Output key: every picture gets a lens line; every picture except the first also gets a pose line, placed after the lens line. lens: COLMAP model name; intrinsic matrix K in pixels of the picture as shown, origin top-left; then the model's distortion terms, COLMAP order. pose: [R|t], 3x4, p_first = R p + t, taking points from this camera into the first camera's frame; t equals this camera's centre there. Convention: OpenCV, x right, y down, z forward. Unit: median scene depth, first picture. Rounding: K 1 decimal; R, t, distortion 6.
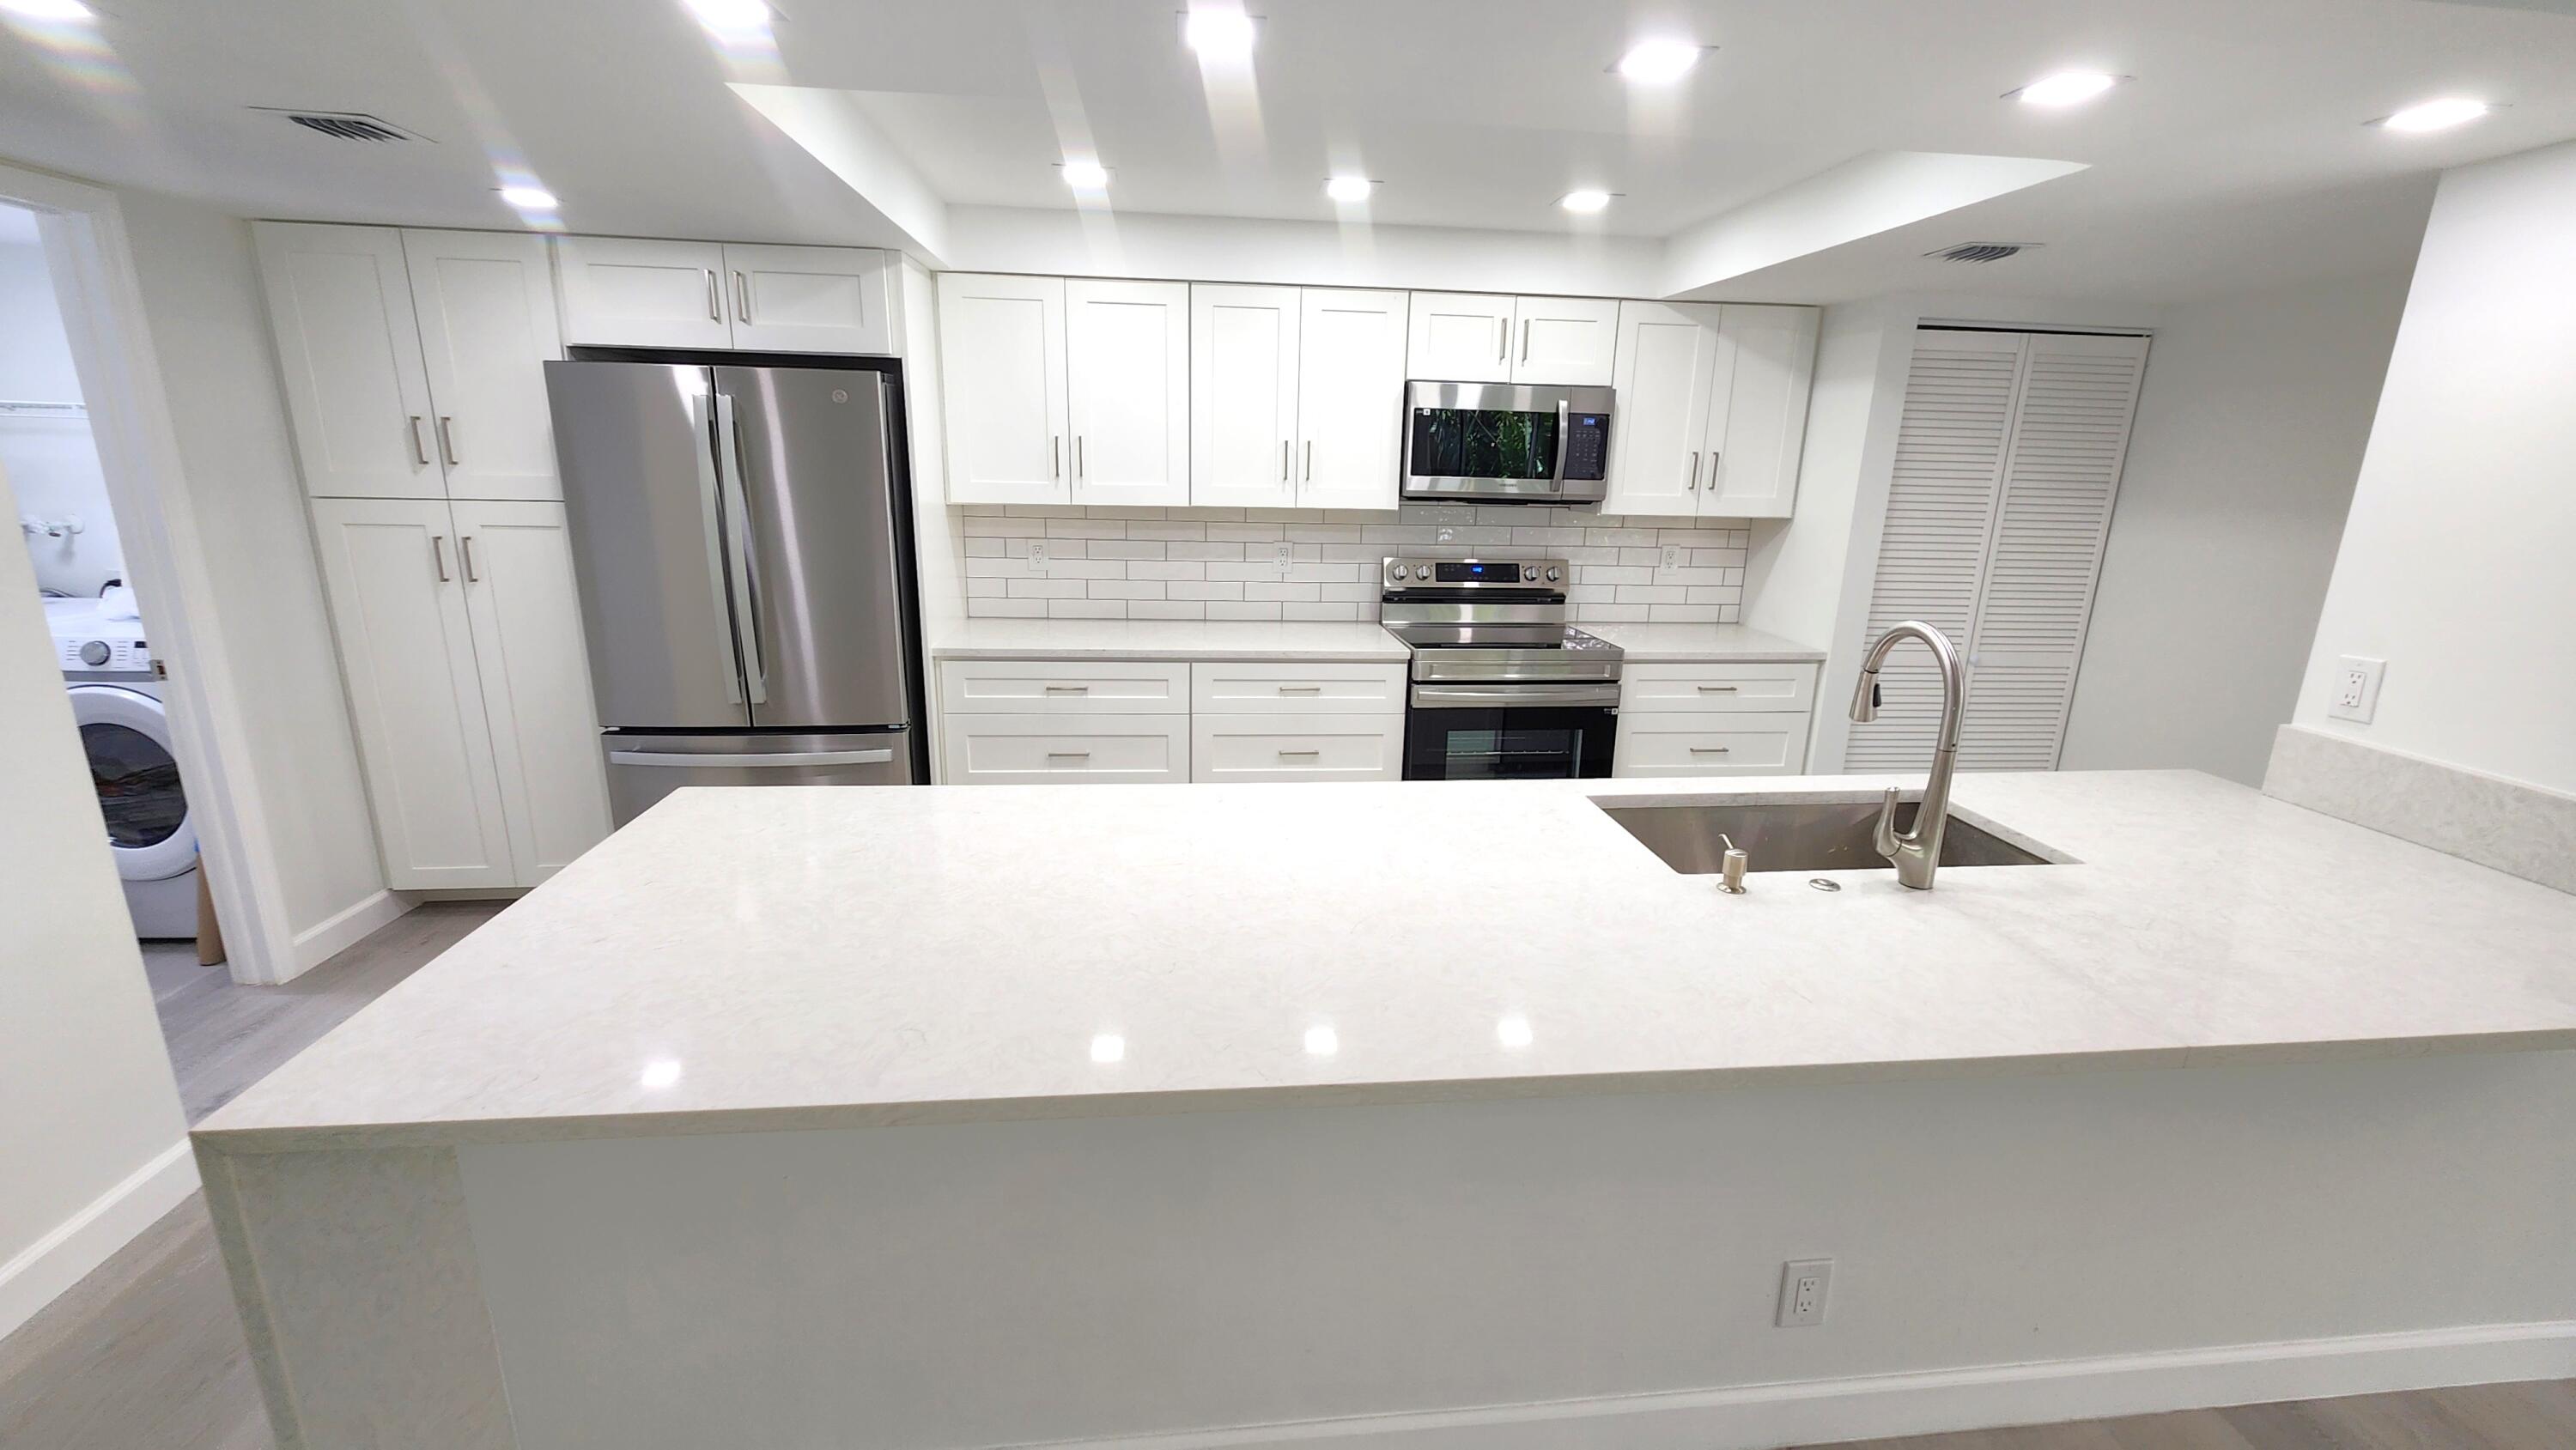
lens RADIAL K [[1052.9, 0, 1288.0], [0, 1052.9, 725.0], [0, 0, 1]] dist [-0.001431, -0.000207]
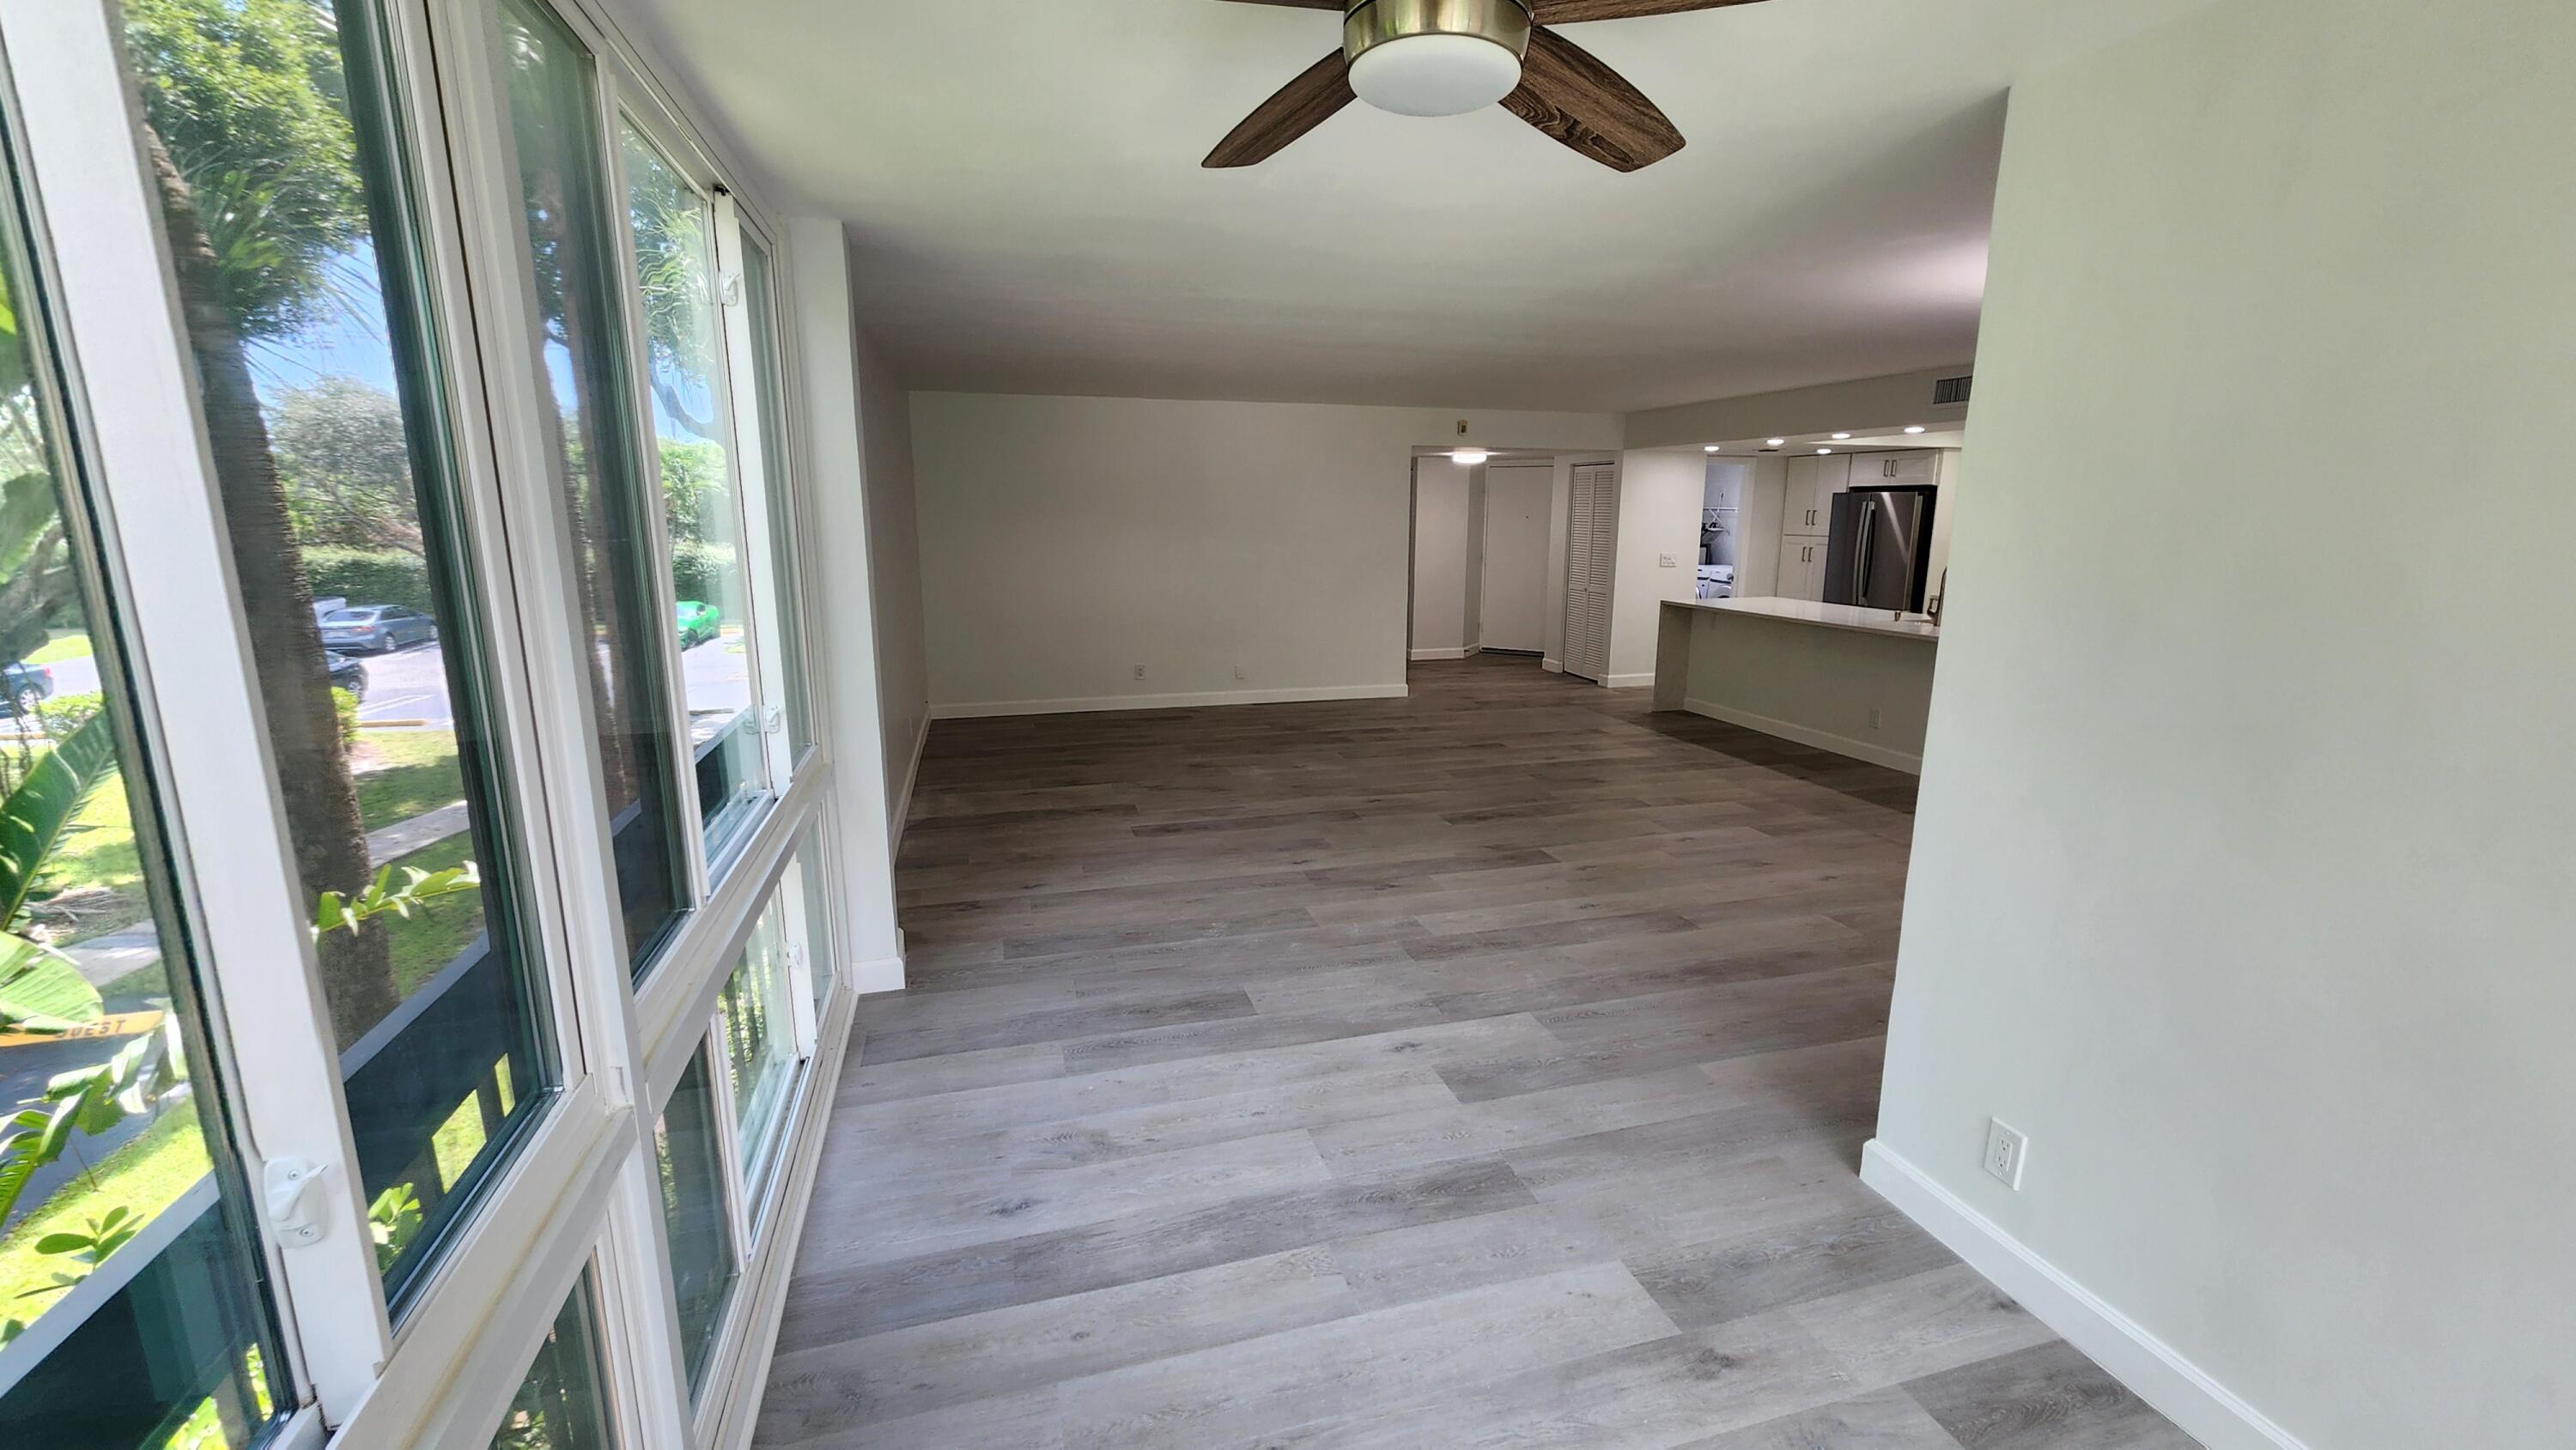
lens RADIAL K [[1052.9, 0, 1288.0], [0, 1052.9, 725.0], [0, 0, 1]] dist [-0.001431, -0.000207]
pose [[0.171221, 0.176503, -0.969293, 1.823707], [-0.247922, 0.959883, 0.130996, 0.267910], [0.953529, 0.217880, 0.208111, -0.904095]]
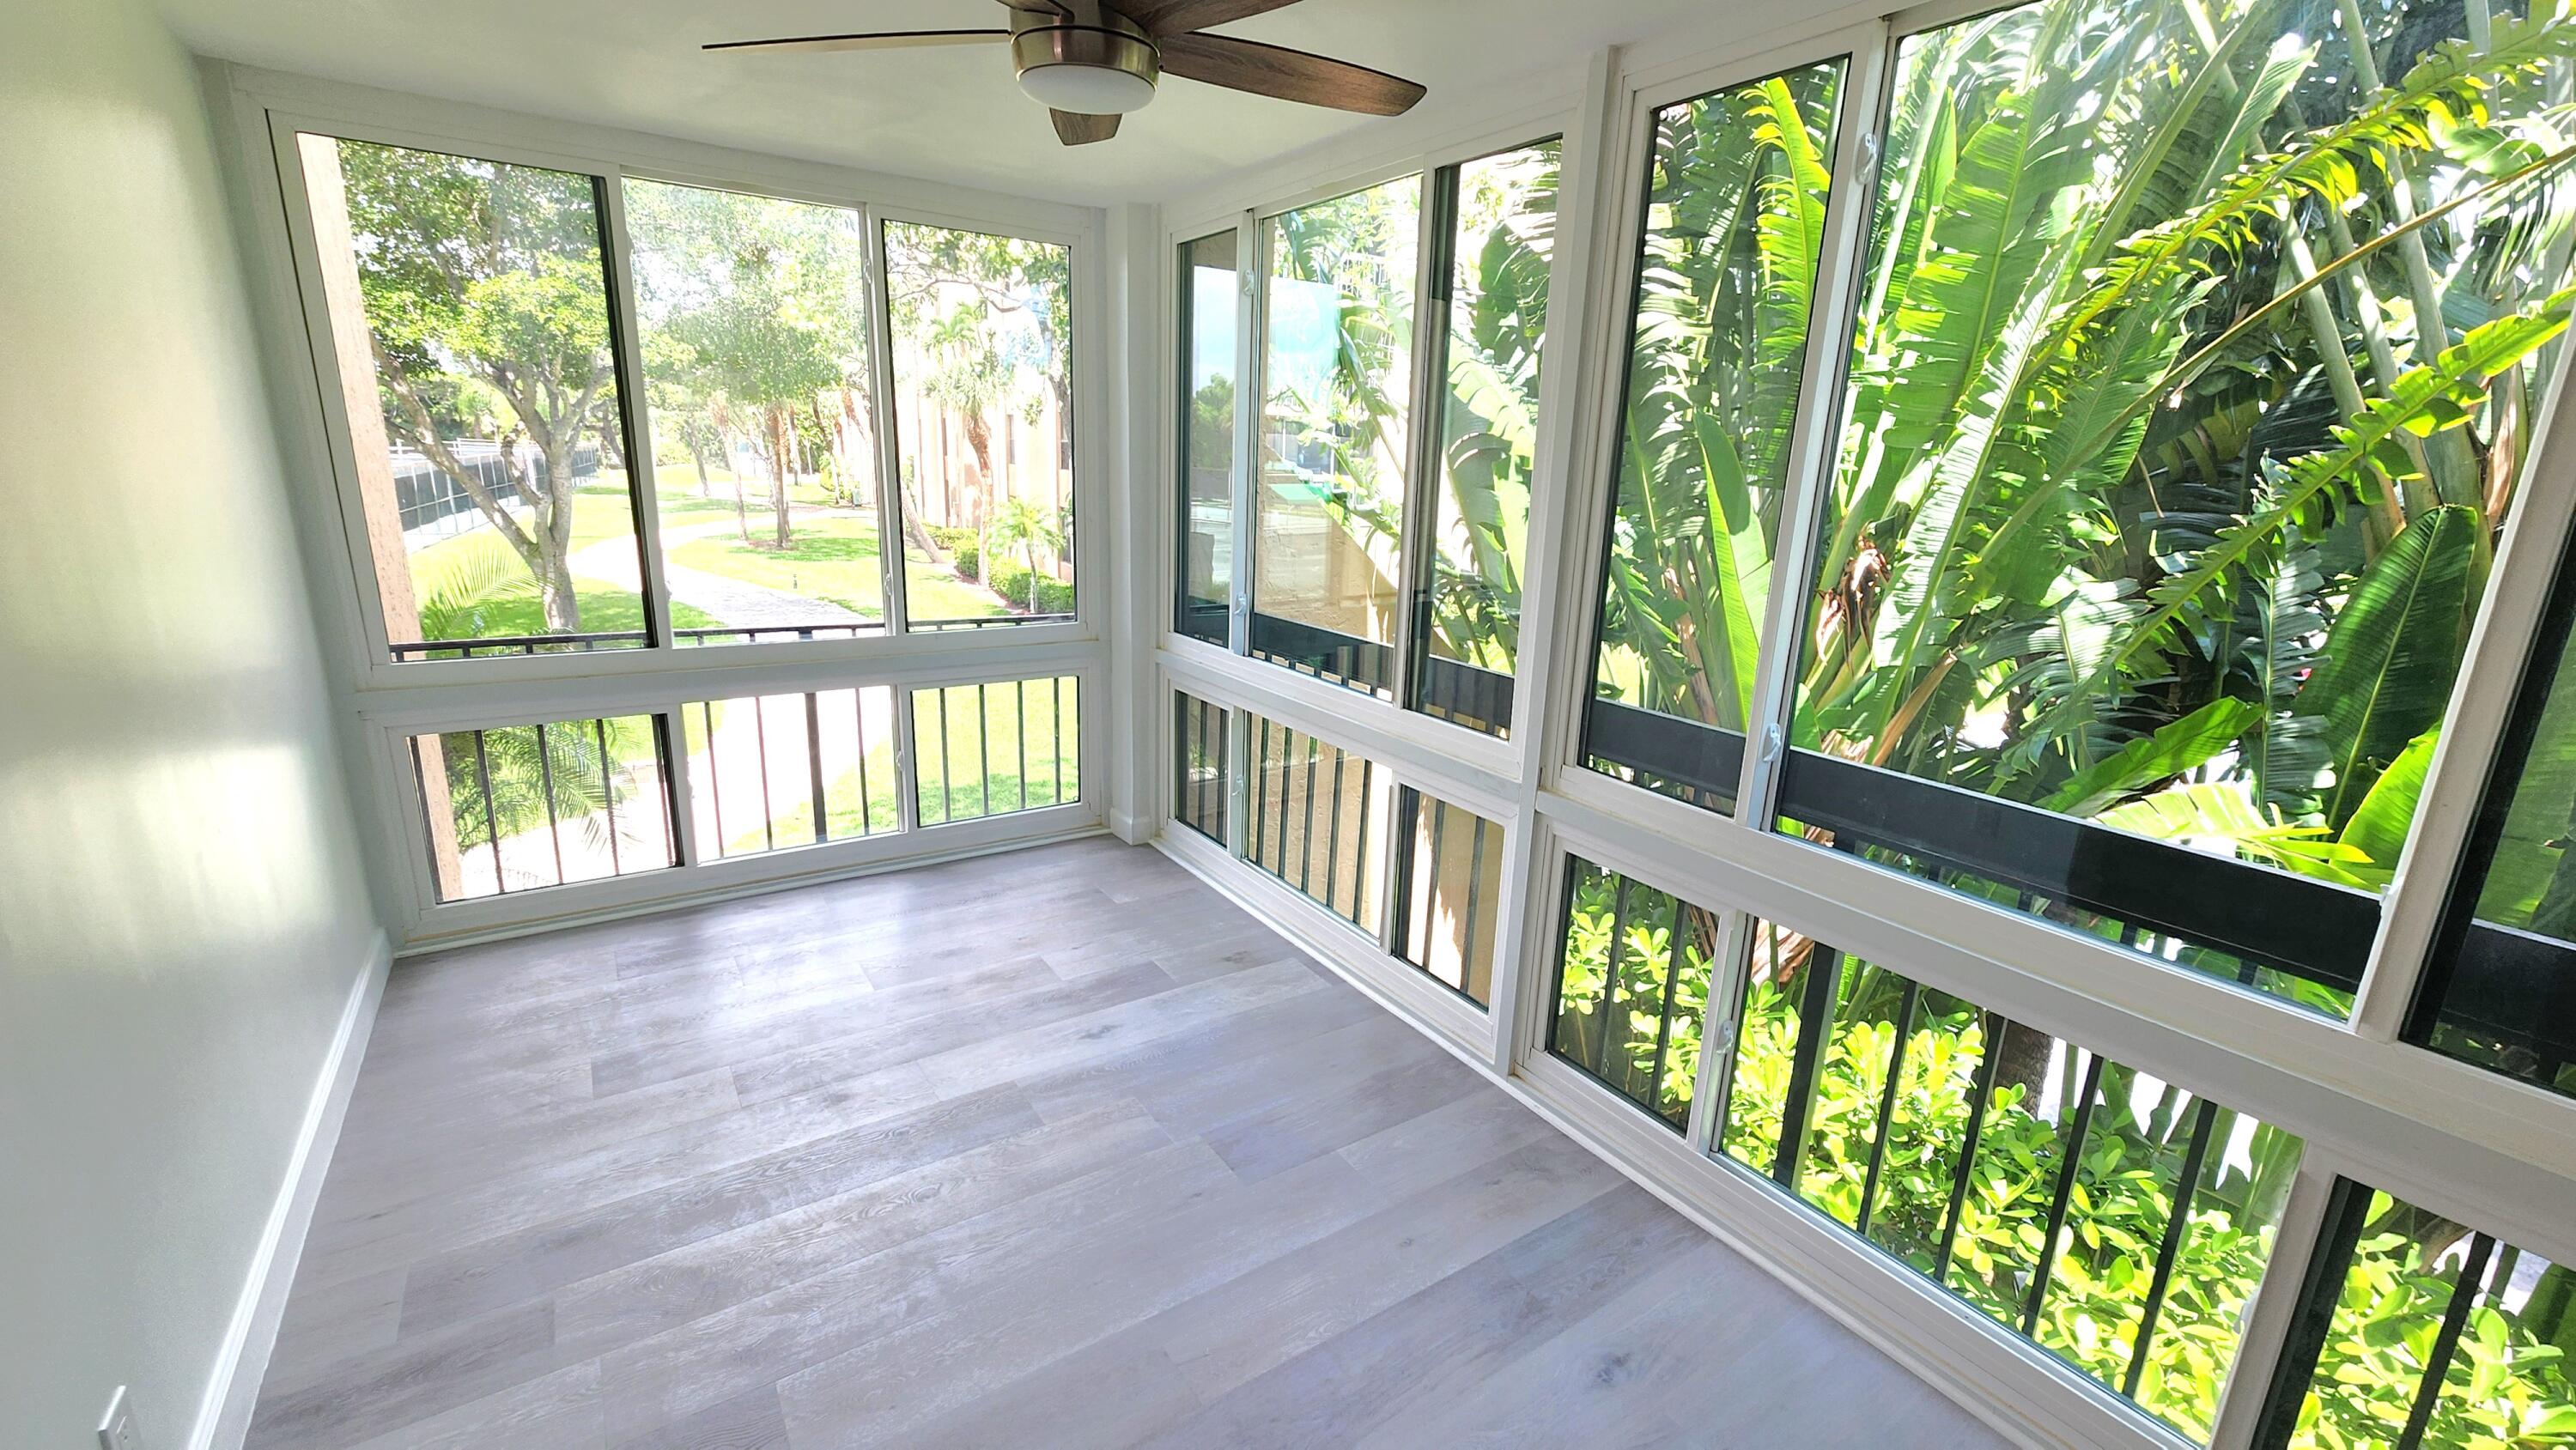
lens RADIAL K [[1078.6, 0, 1288.0], [0, 1078.6, 725.0], [0, 0, 1]] dist [-0.004033, -0.000995]
pose [[-0.470328, -0.252343, 0.845644, 0.909349], [0.184181, 0.909076, 0.373708, 0.179925], [-0.863058, 0.331517, -0.381087, -0.629491]]
